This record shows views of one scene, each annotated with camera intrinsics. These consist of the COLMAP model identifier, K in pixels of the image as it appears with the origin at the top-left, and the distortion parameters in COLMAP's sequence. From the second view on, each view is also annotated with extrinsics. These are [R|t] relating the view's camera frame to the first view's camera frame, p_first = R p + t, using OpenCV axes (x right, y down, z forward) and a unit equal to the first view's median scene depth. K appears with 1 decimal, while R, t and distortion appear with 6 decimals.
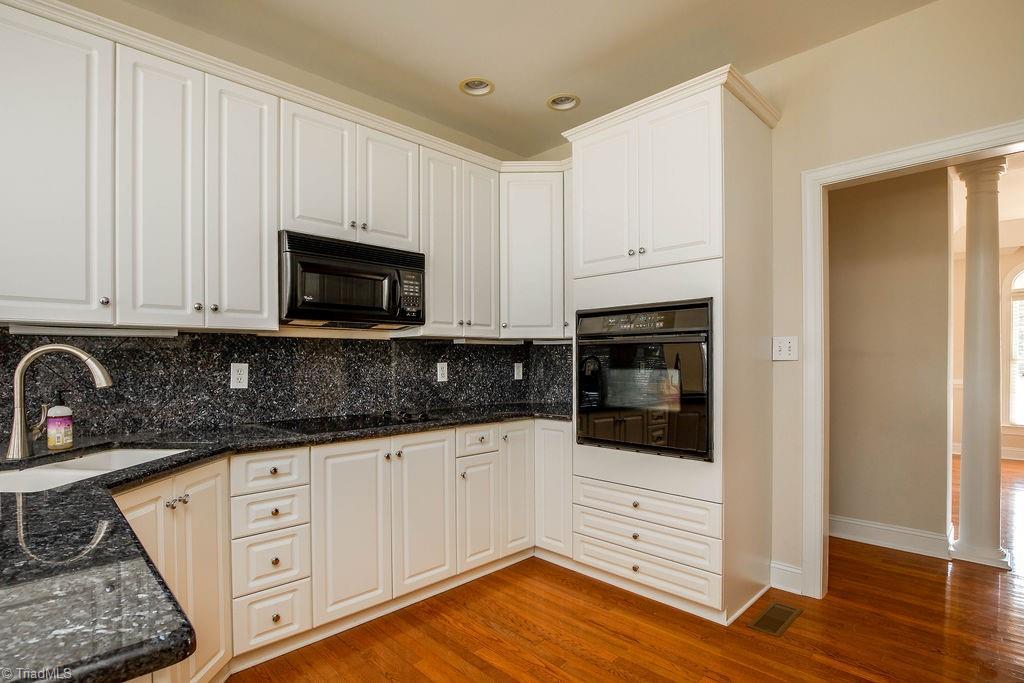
lens RADIAL K [[481.4, 0, 510.9], [0, 481.4, 363.1], [0, 0, 1]] dist [-0.026476, 0.000295]
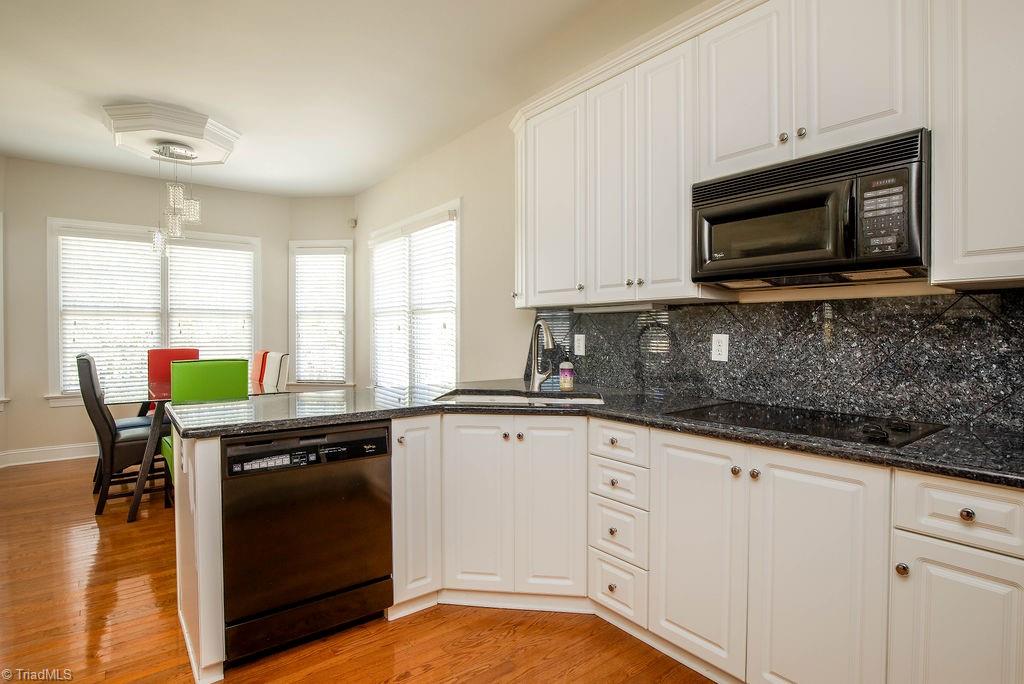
lens RADIAL K [[517.4, 0, 515.9], [0, 517.4, 332.6], [0, 0, 1]] dist [-0.041962, -0.000273]
pose [[-0.100173, 0.004384, -0.994960, 0.526705], [-0.008867, 0.999947, 0.005299, -0.004601], [0.994931, 0.009353, -0.100128, 0.796024]]
